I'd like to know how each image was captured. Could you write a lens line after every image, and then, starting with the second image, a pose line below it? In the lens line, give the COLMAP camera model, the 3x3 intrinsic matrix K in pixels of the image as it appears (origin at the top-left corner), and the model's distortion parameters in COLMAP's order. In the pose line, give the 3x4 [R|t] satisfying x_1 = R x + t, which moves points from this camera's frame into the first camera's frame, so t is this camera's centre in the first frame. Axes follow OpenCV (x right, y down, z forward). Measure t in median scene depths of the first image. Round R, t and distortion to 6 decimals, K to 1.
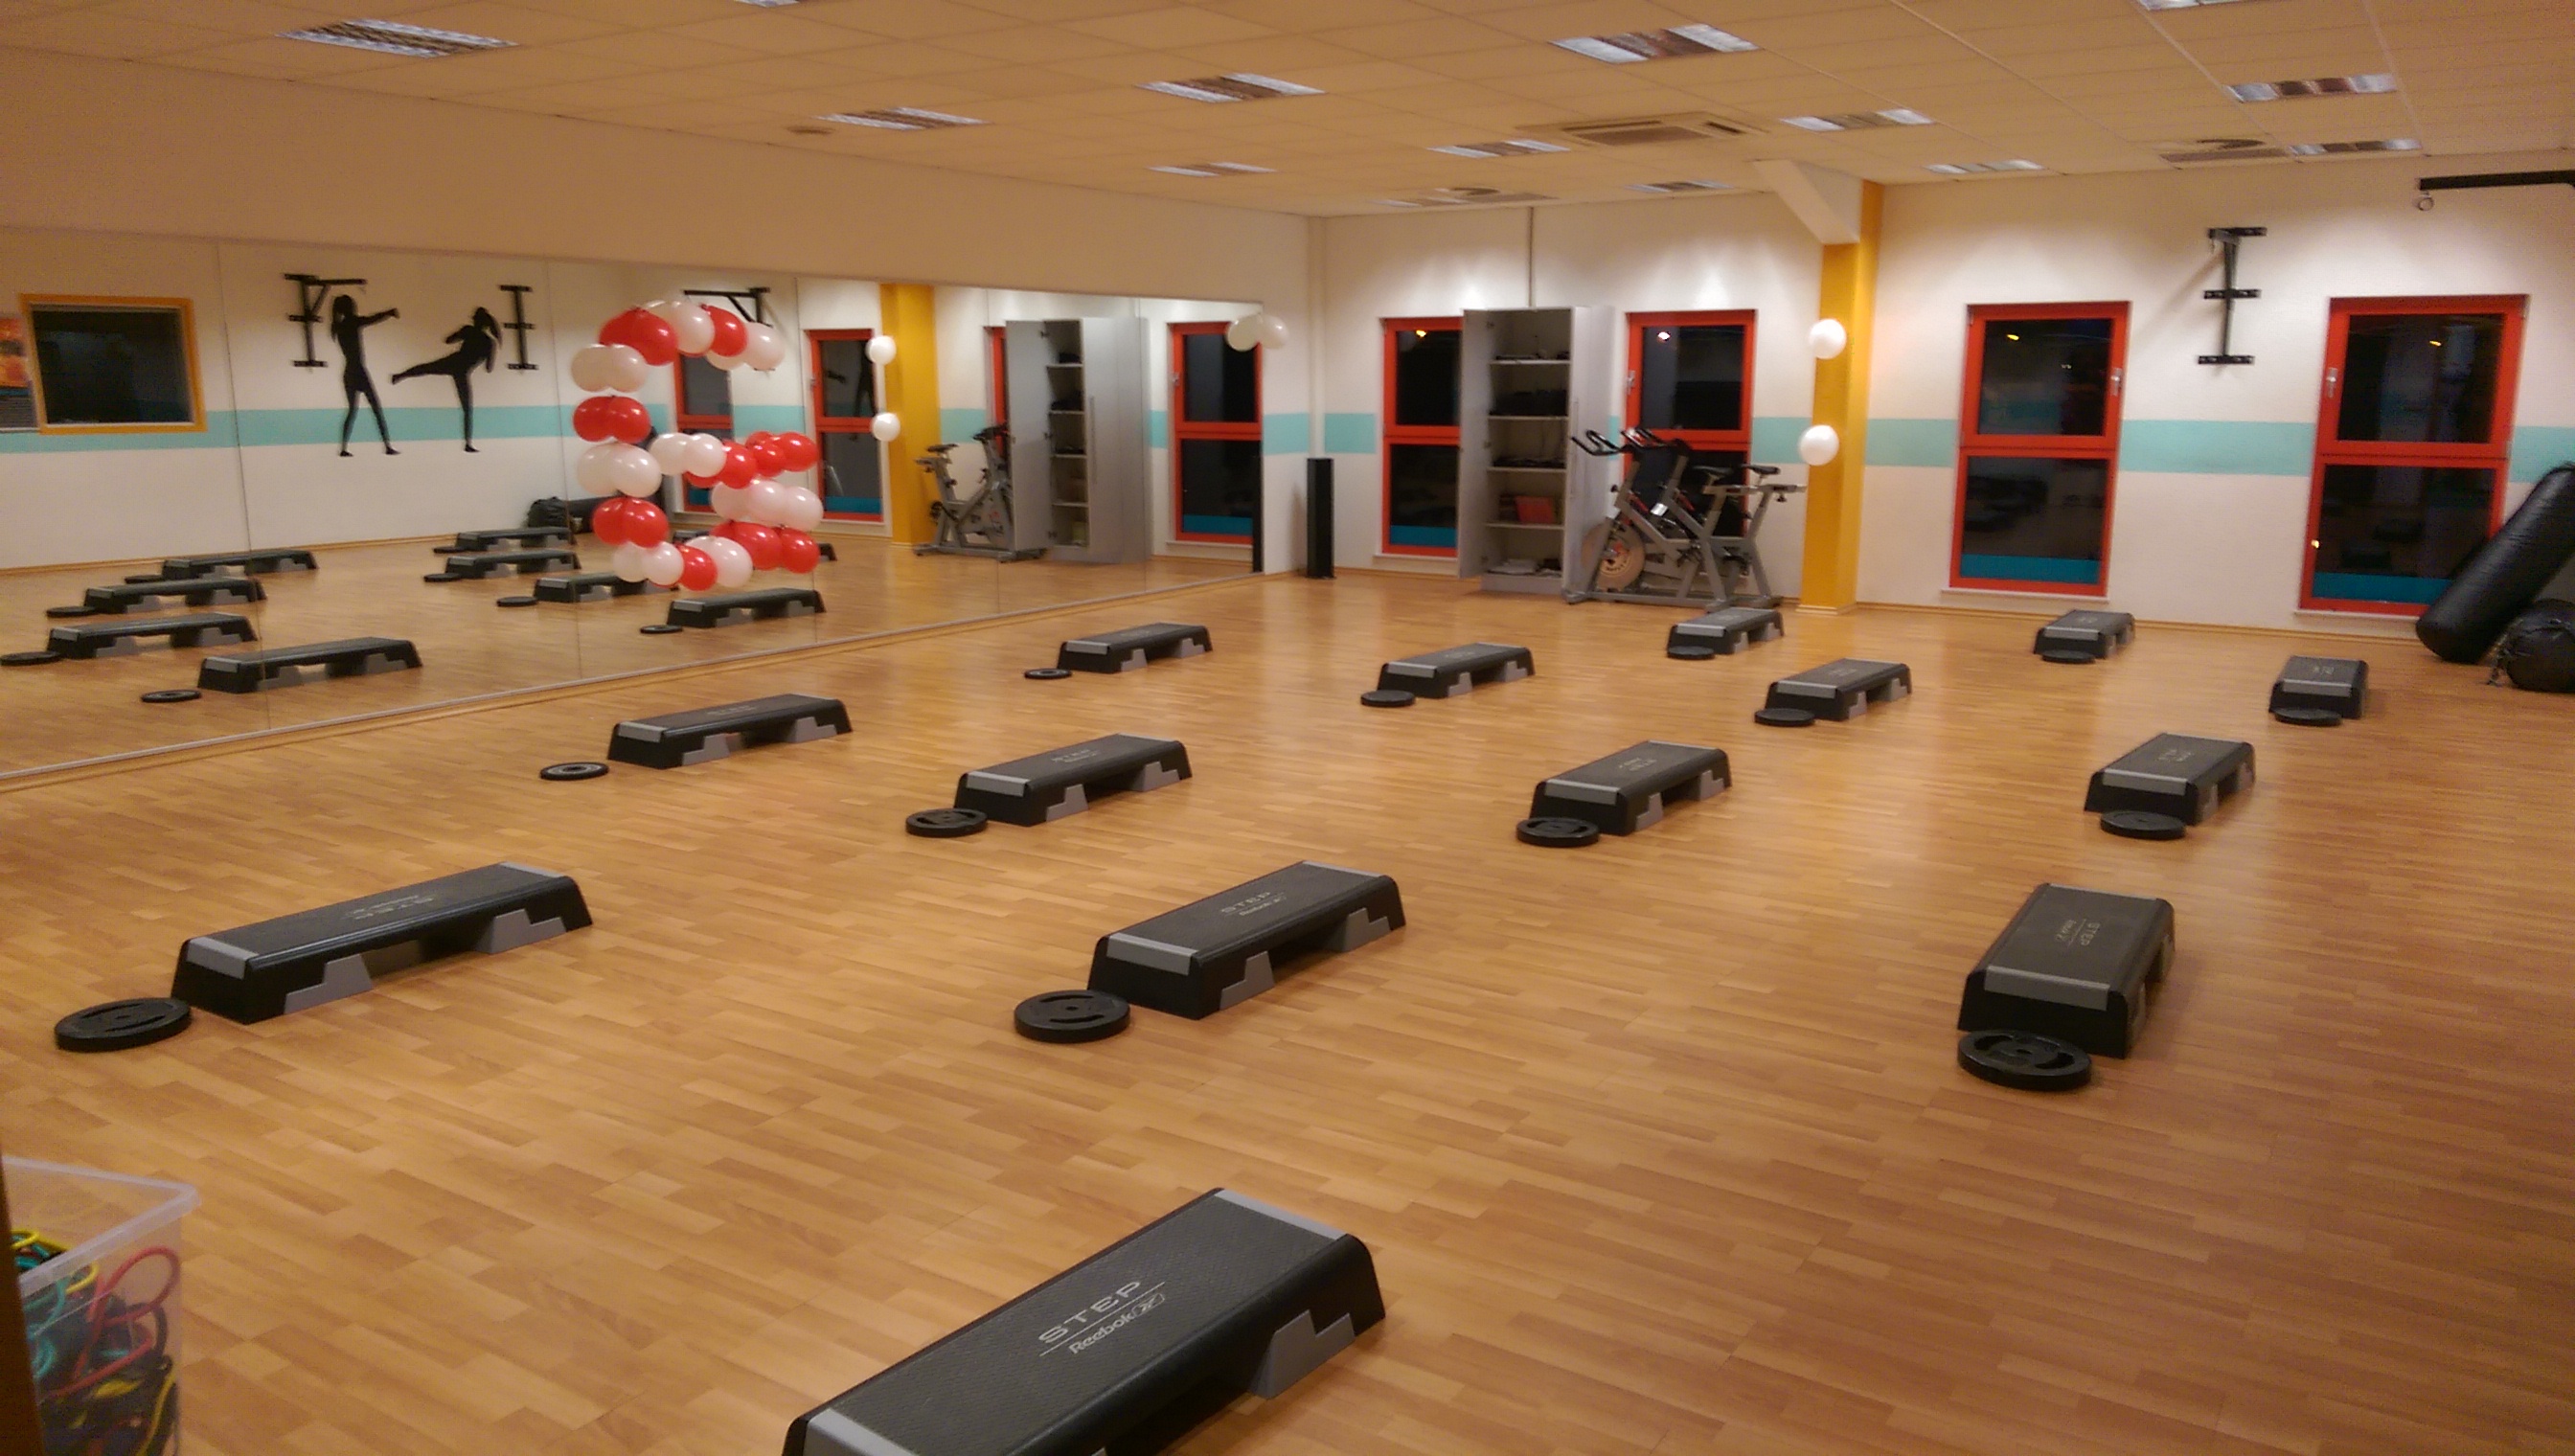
lens RADIAL K [[1805.5, 0, 1290.8], [0, 1805.5, 718.1], [0, 0, 1]] dist [0.092551, -0.118746]
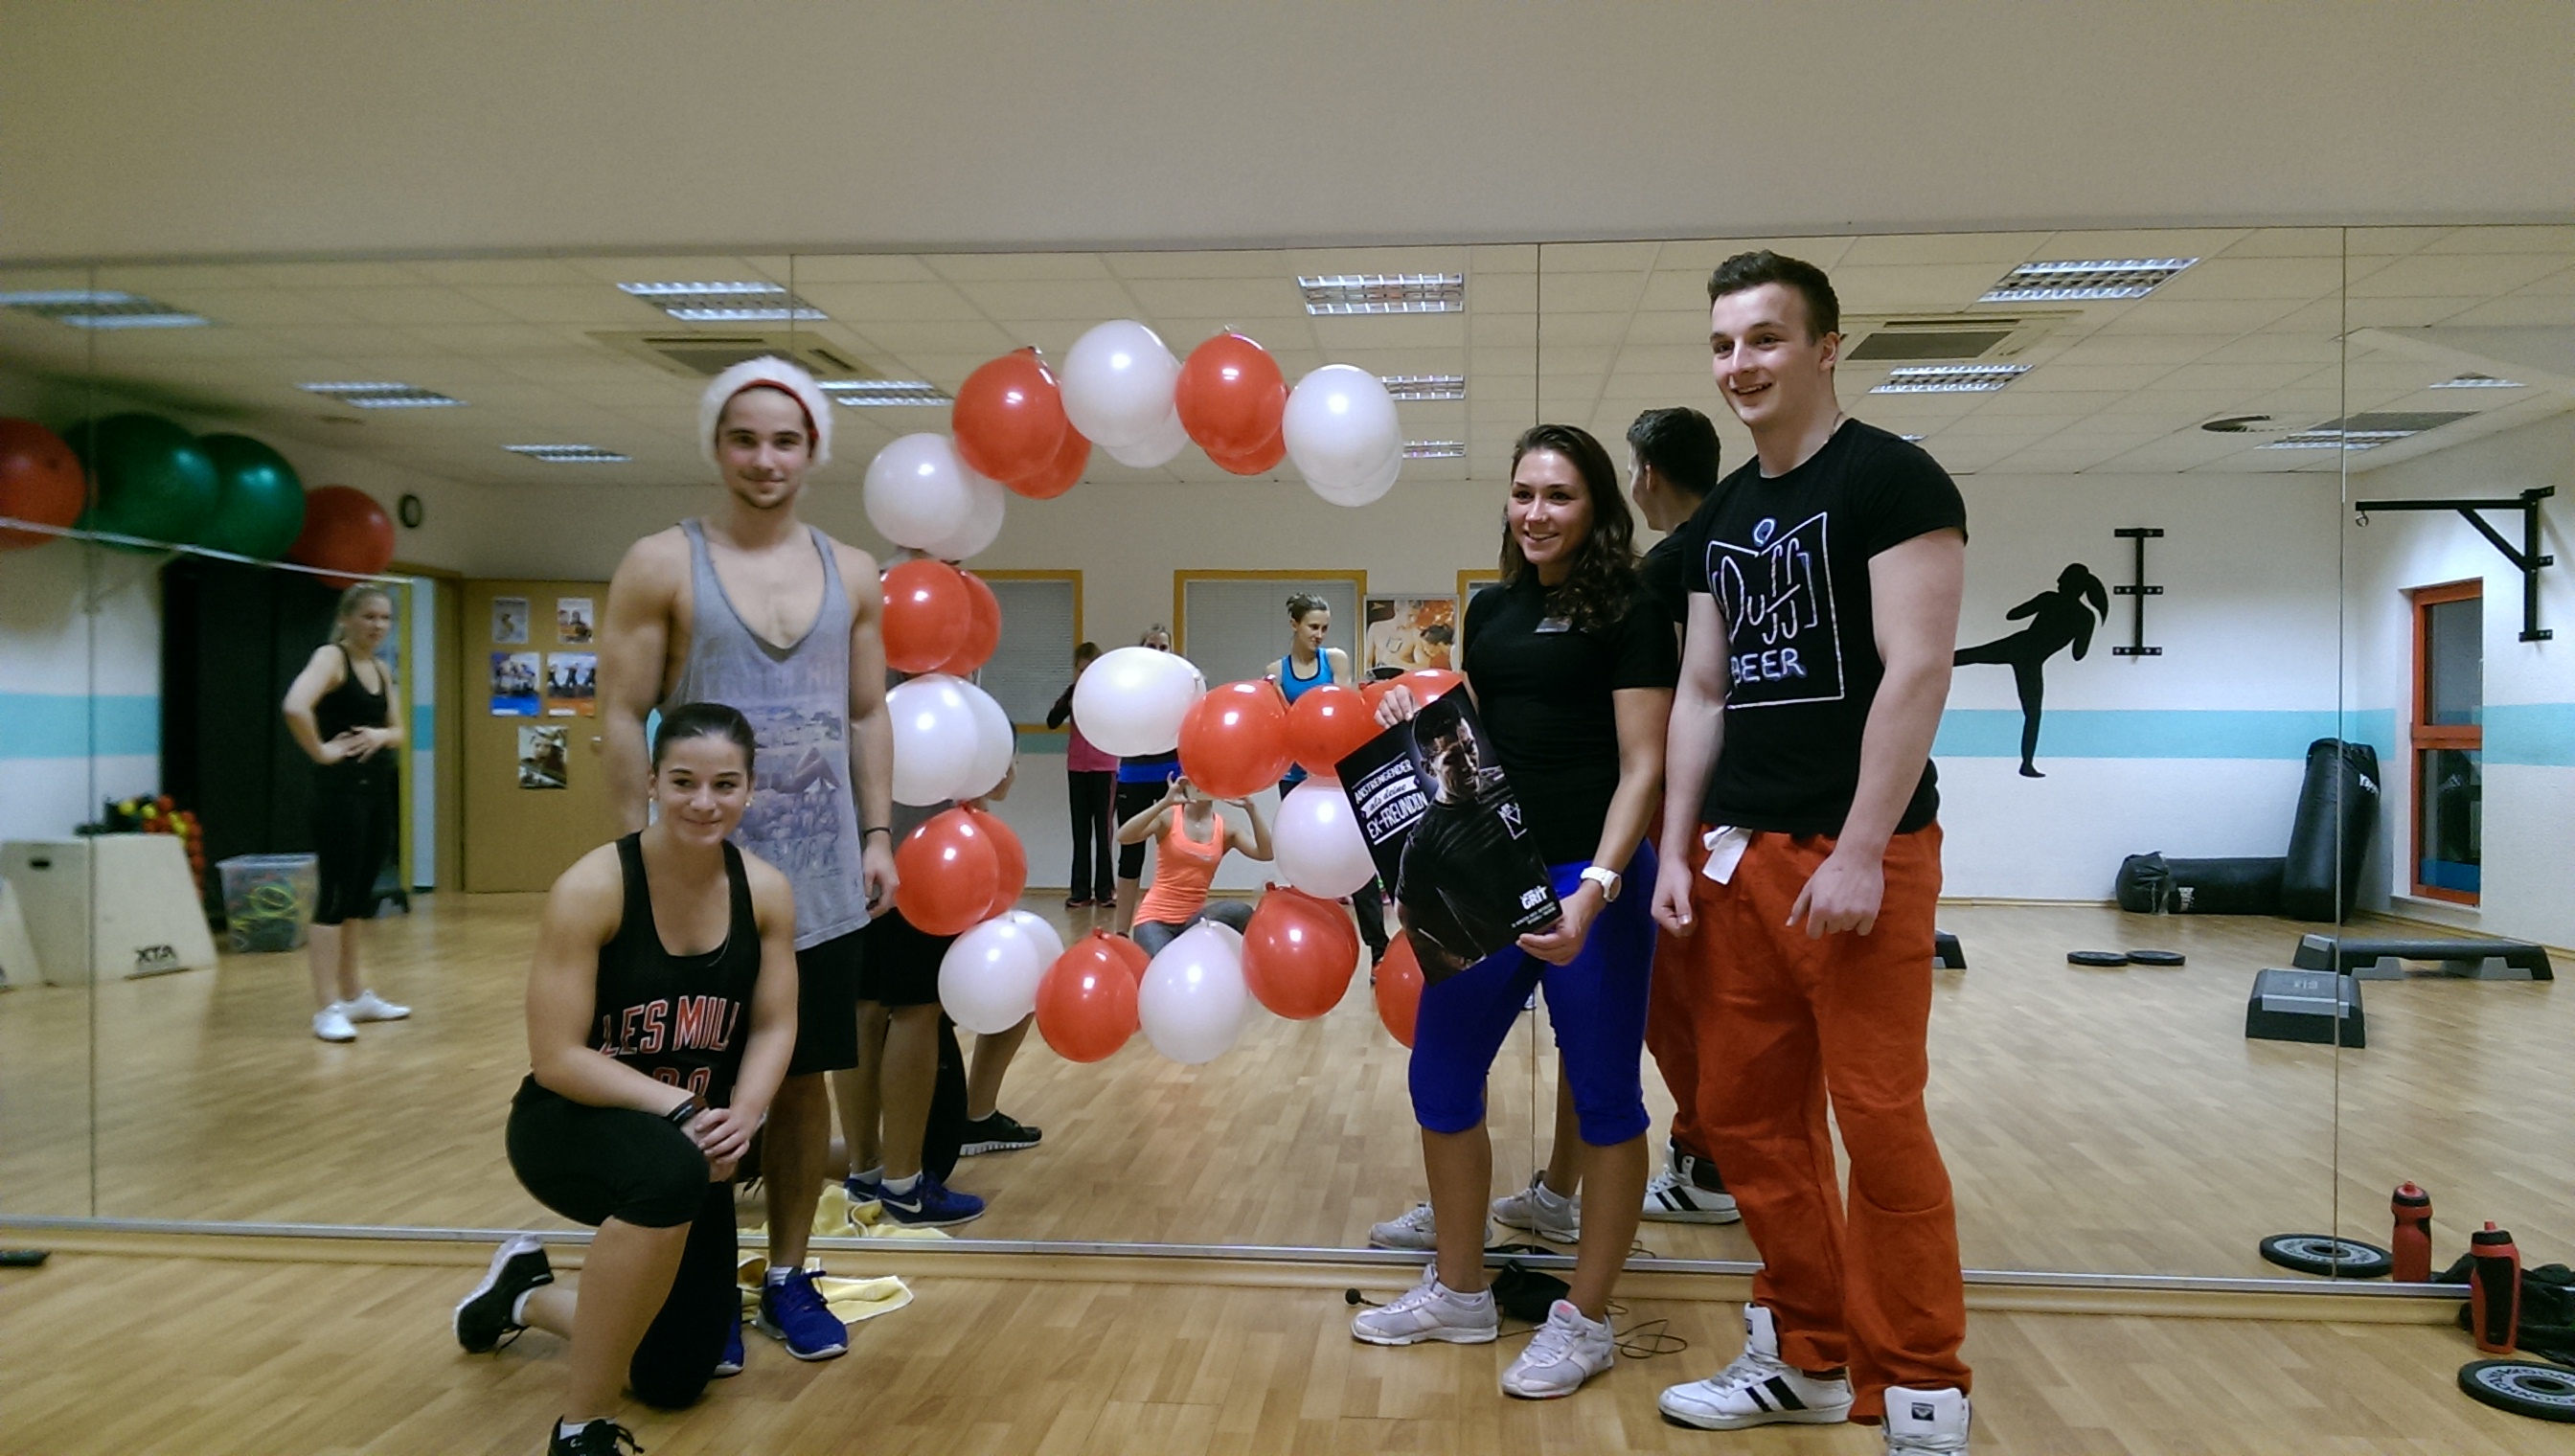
lens RADIAL K [[1828.3, 0, 1311.0], [0, 1828.3, 728.1], [0, 0, 1]] dist [0.076282, -0.113540]
pose [[0.470674, 0.005214, -0.882292, 0.027212], [-0.170190, 0.981739, -0.084990, -0.090021], [0.865737, 0.190160, 0.462967, 0.669903]]
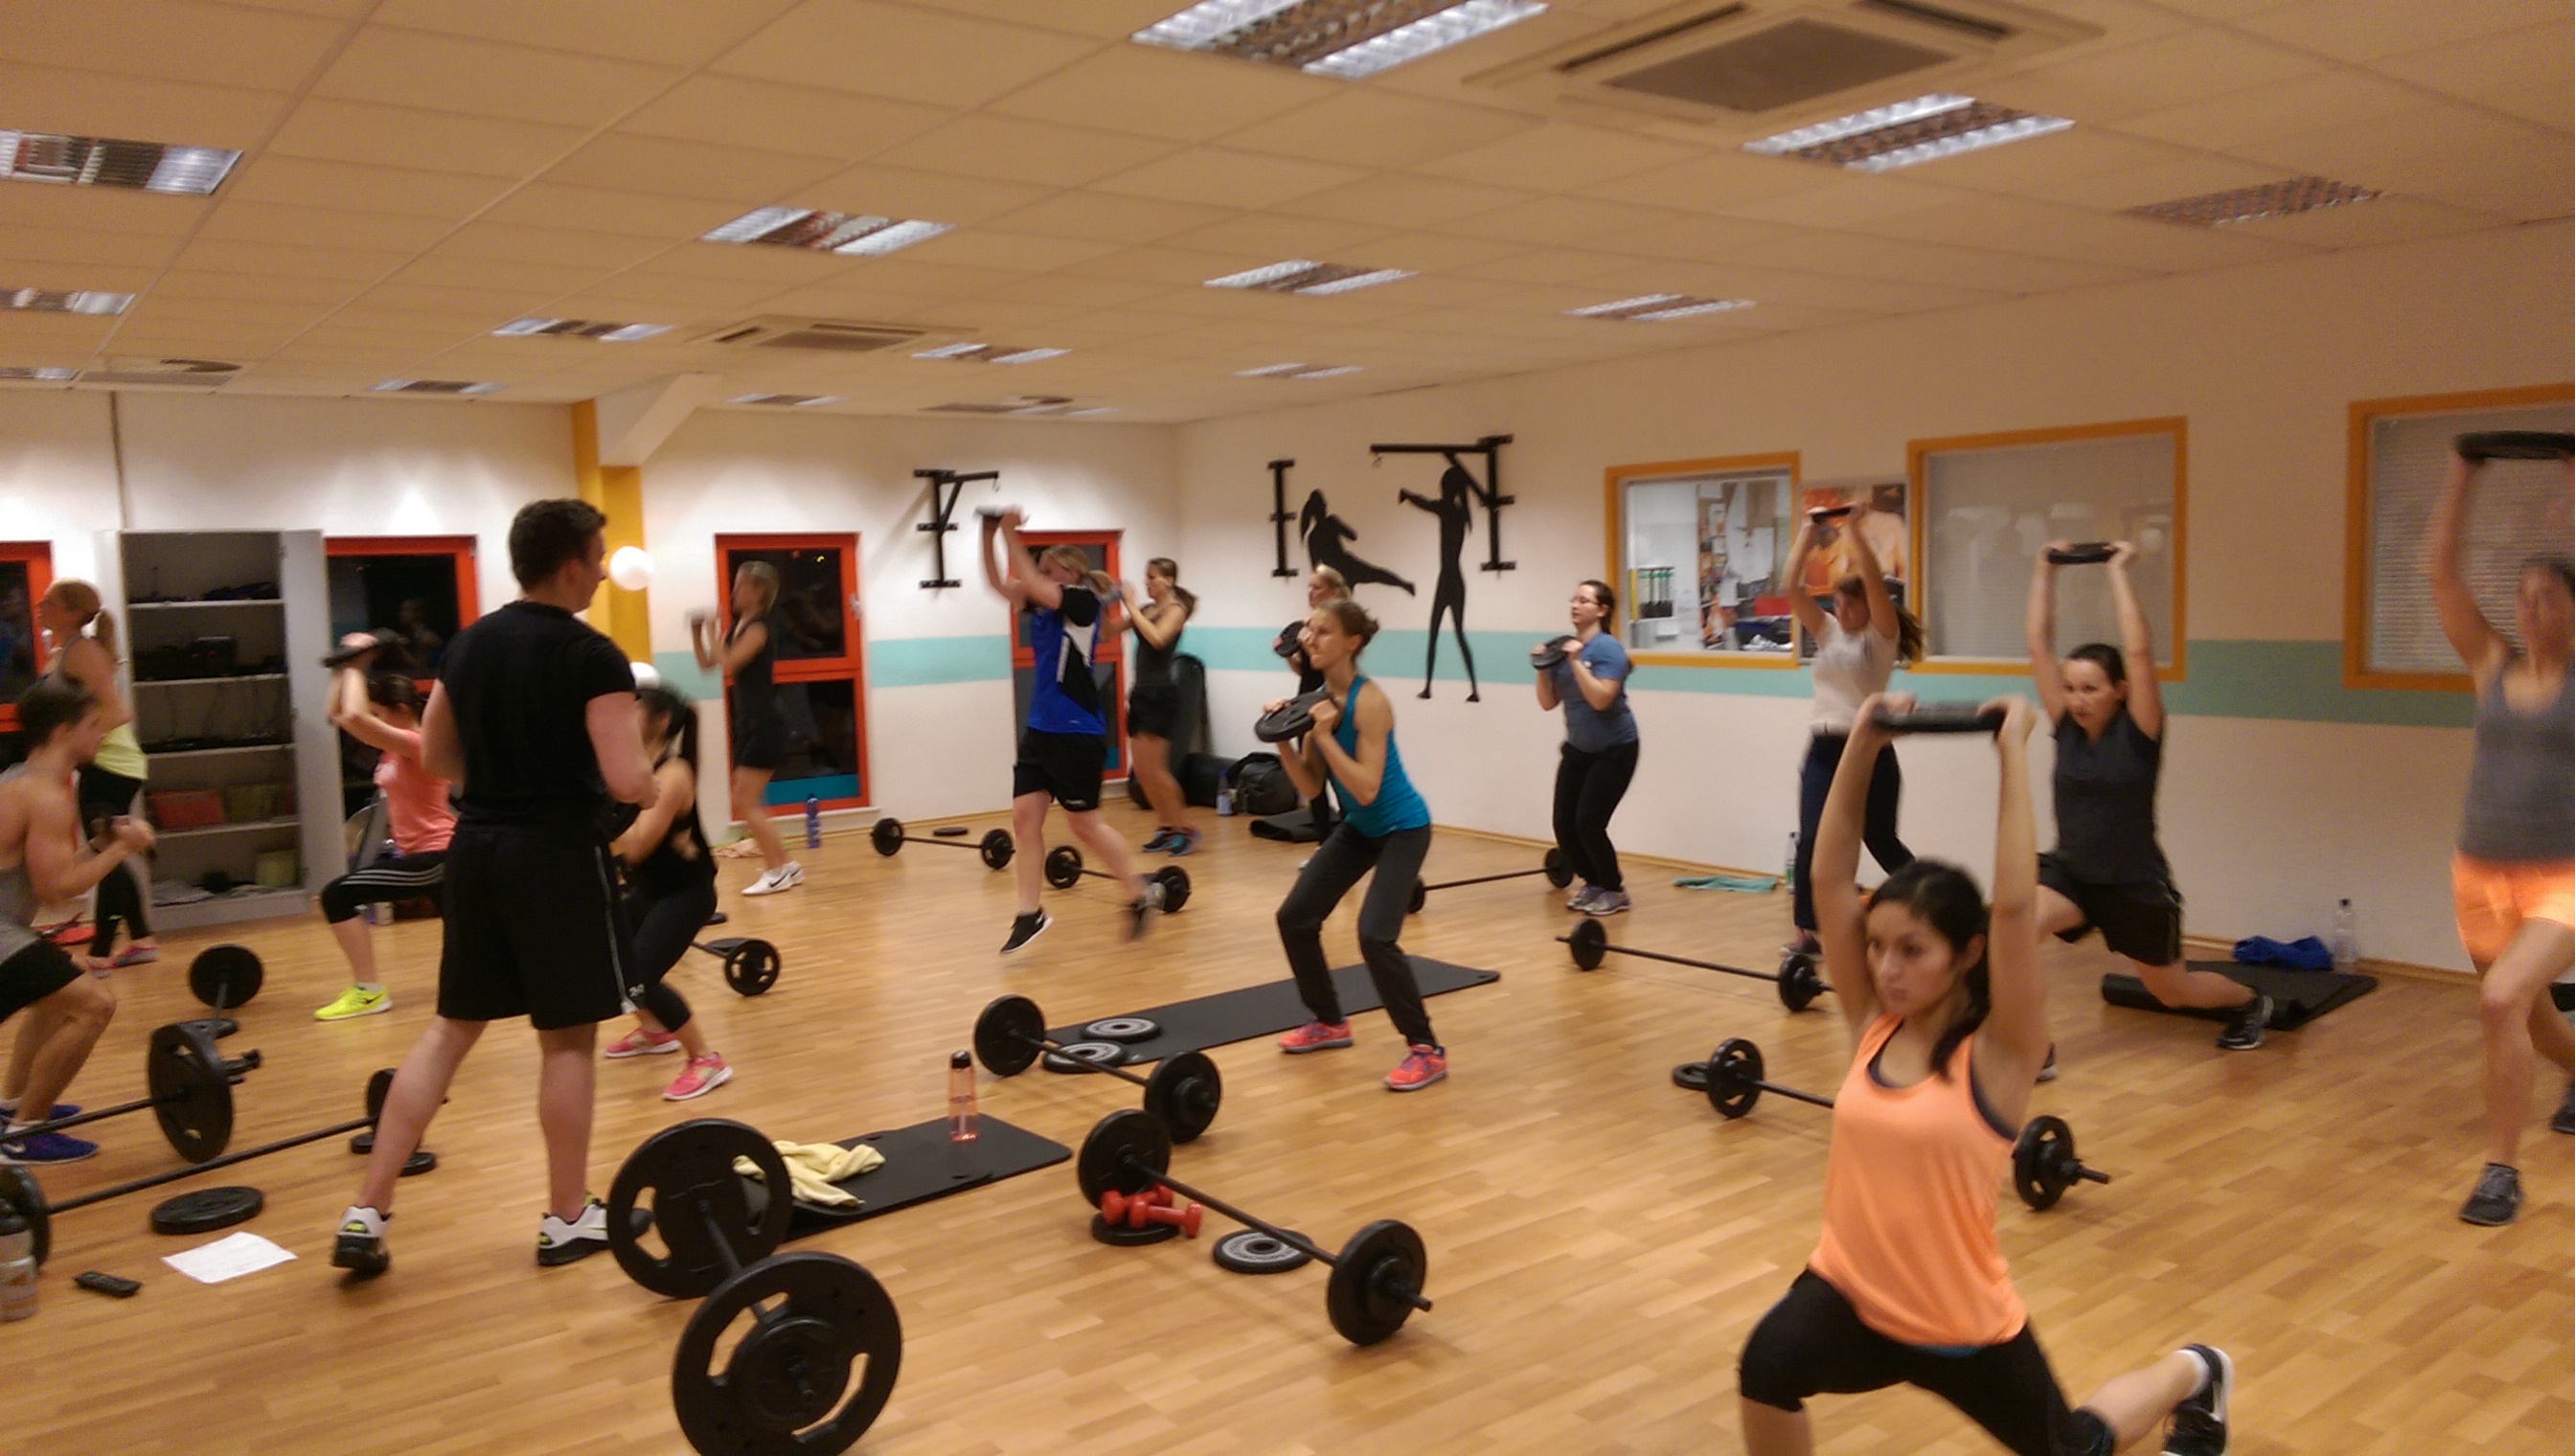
lens RADIAL K [[1794.9, 0, 1287.5], [0, 1794.9, 728.0], [0, 0, 1]] dist [0.094341, -0.123424]
pose [[0.342460, -0.095230, 0.934694, -0.428270], [0.207543, 0.977941, 0.023595, -0.082884], [-0.916323, 0.185909, 0.354670, 0.391671]]
